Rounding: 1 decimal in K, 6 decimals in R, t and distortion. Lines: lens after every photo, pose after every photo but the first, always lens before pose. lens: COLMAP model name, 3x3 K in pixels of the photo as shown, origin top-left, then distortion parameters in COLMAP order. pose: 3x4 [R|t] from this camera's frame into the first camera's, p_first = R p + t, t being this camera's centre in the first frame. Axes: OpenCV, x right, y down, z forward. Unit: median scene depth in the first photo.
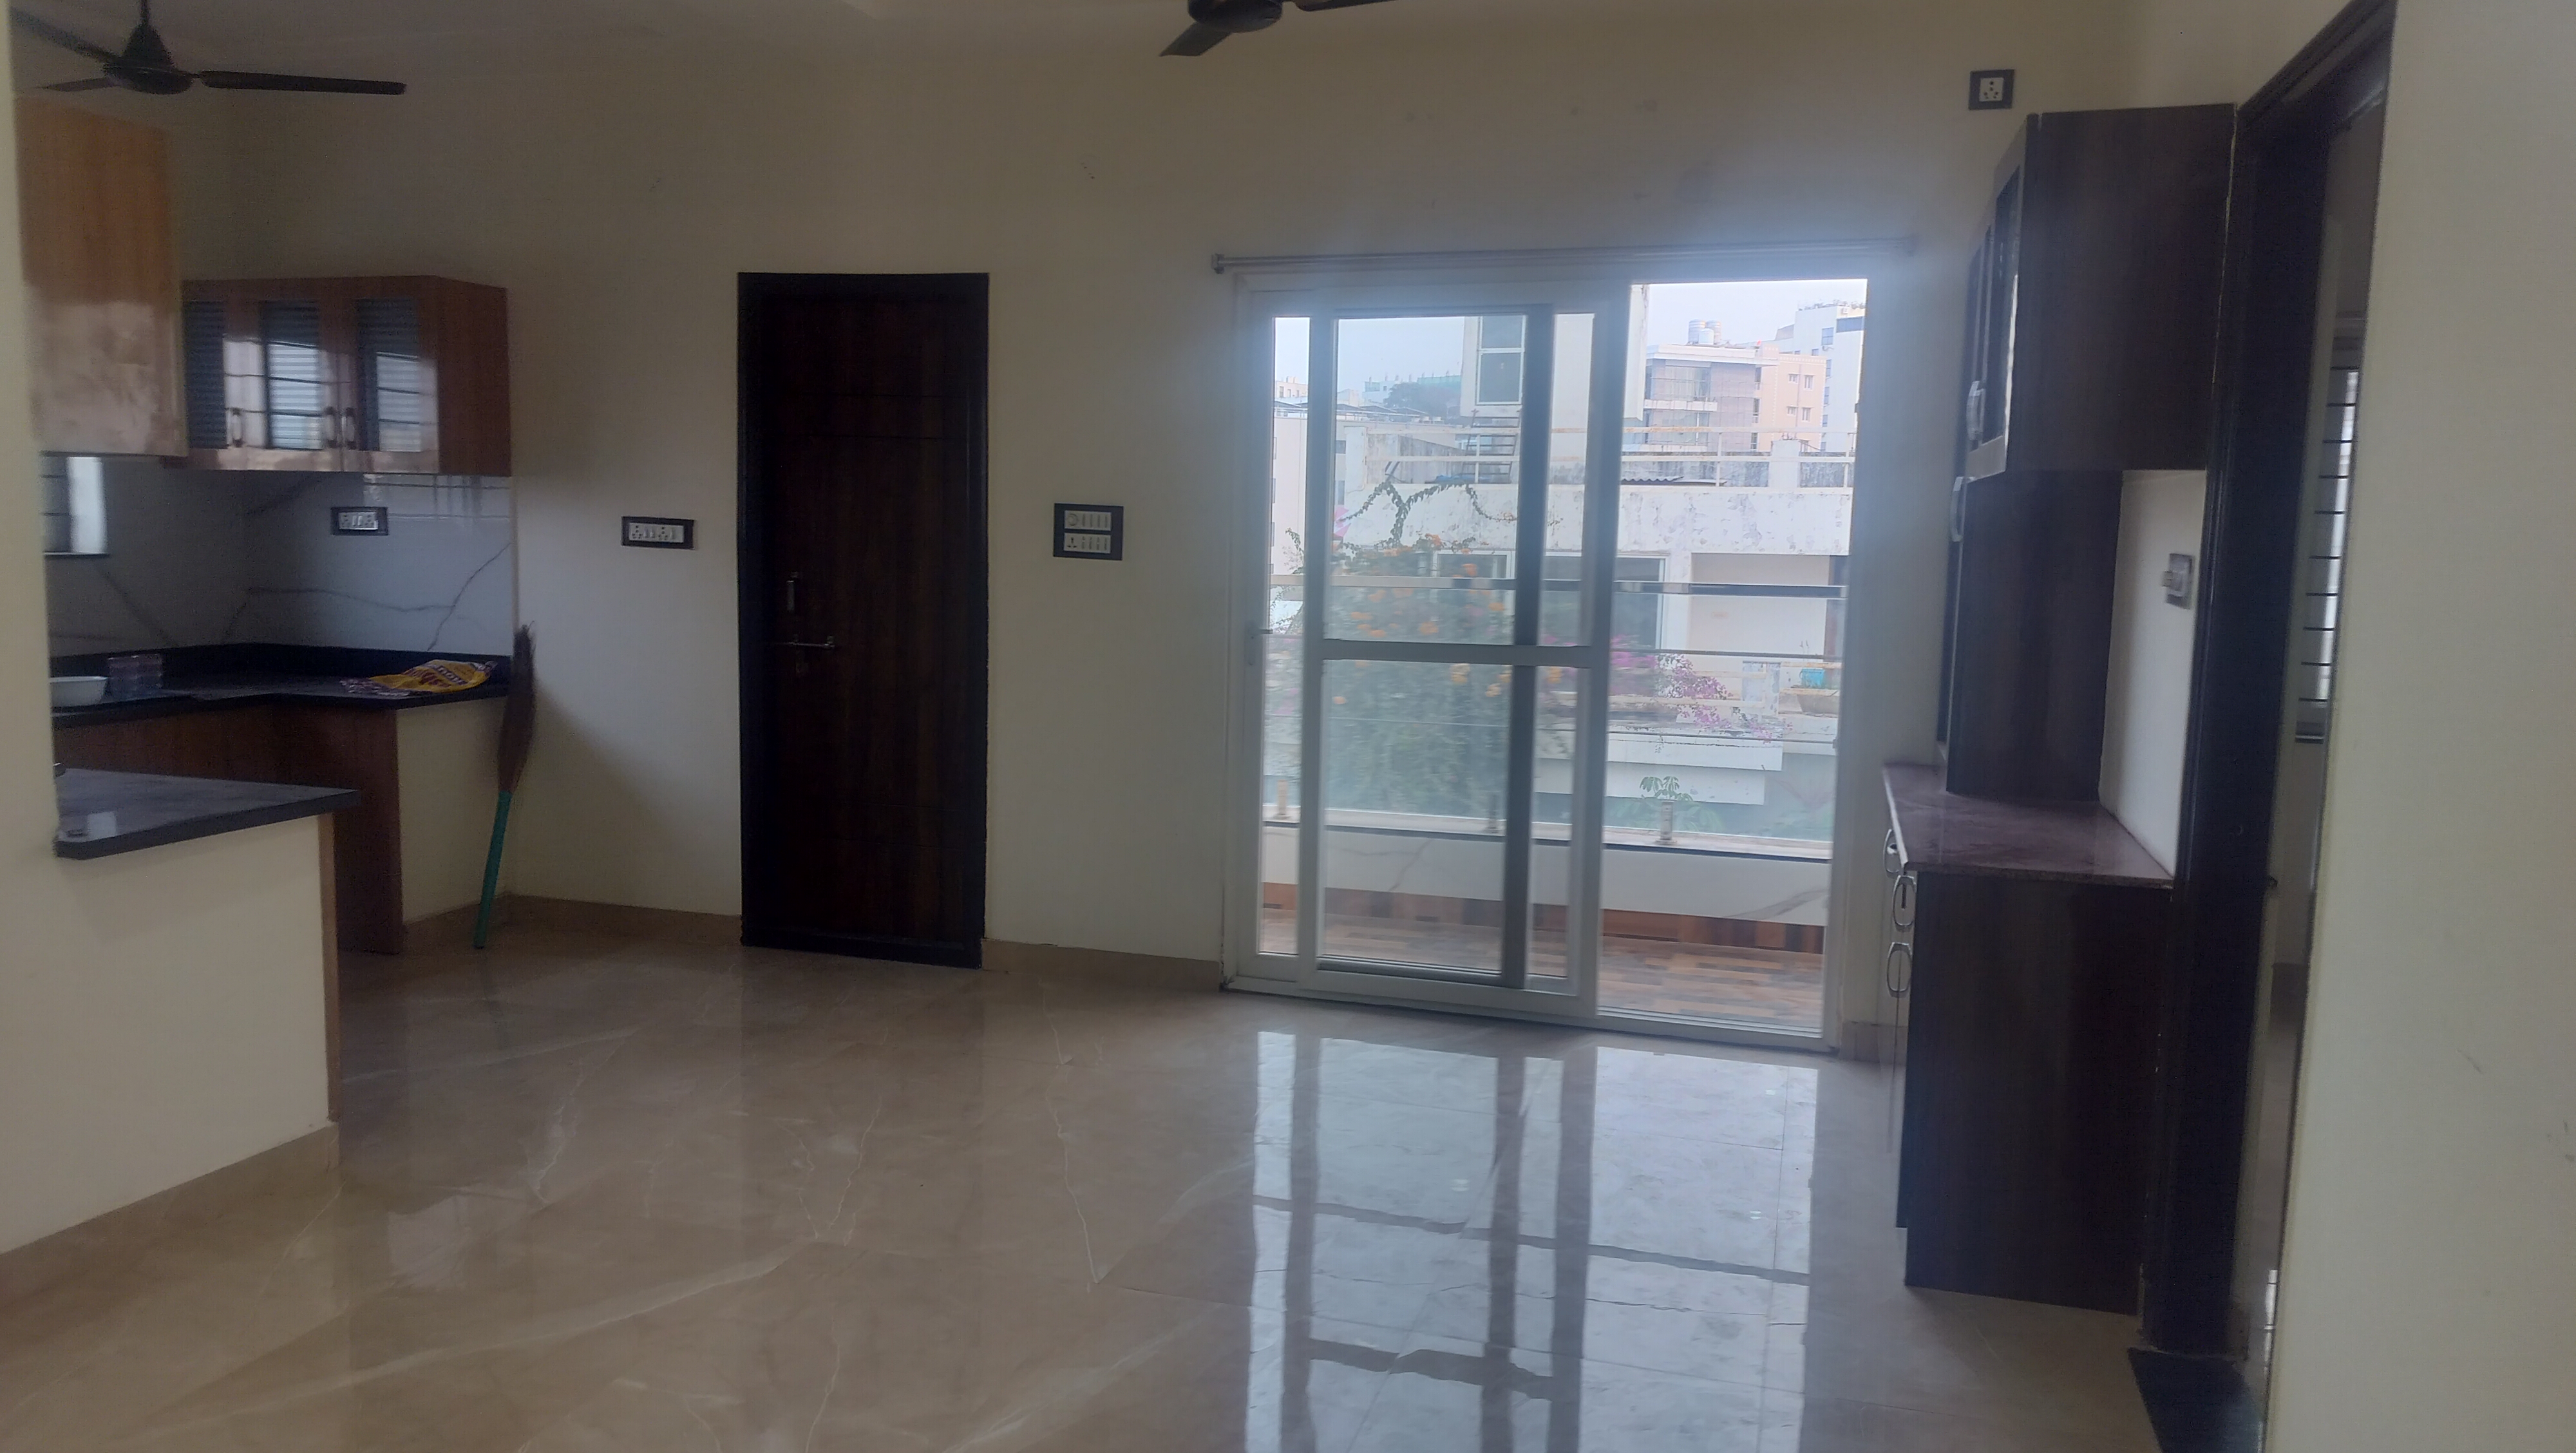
lens RADIAL K [[1914.9, 0, 1268.1], [0, 1914.9, 741.9], [0, 0, 1]] dist [0.072421, -0.105305]
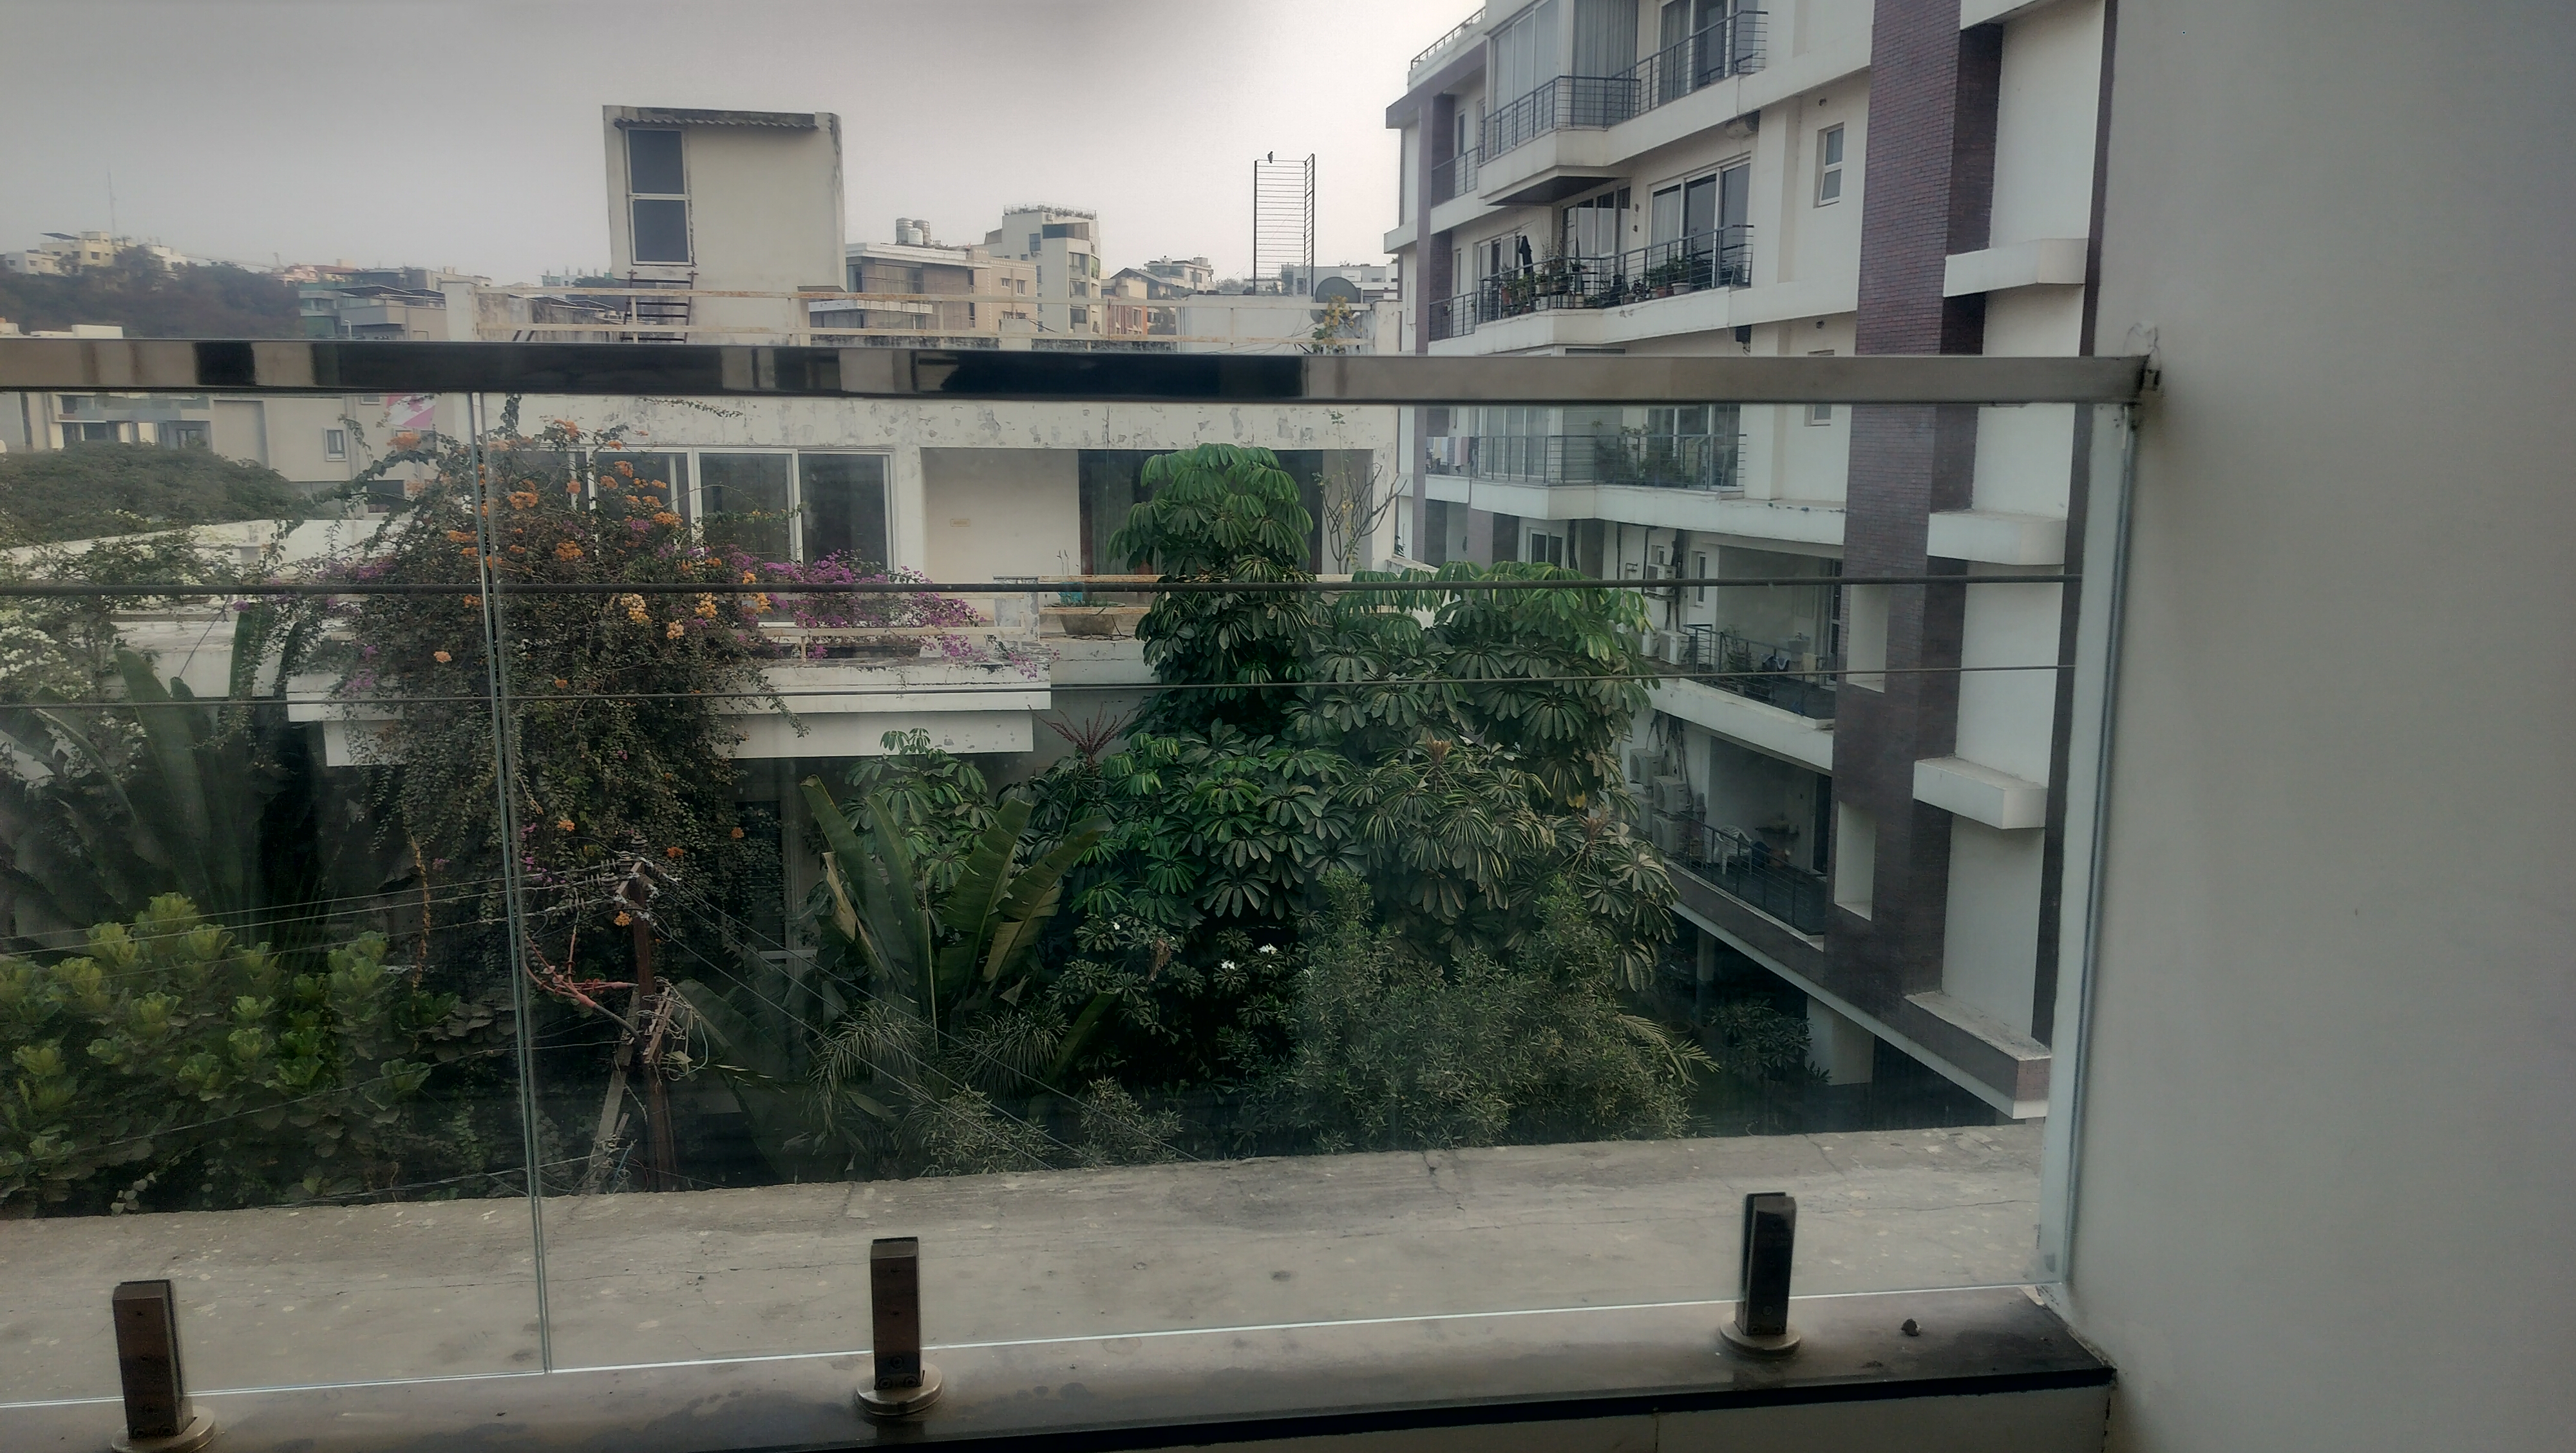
lens RADIAL K [[1914.9, 0, 1338.1], [0, 1914.9, 804.9], [0, 0, 1]] dist [0.072421, -0.105305]
pose [[0.910173, -0.092109, 0.403857, 0.041059], [0.060248, 0.994033, 0.090931, -0.011467], [-0.409823, -0.058432, 0.910292, 0.190478]]
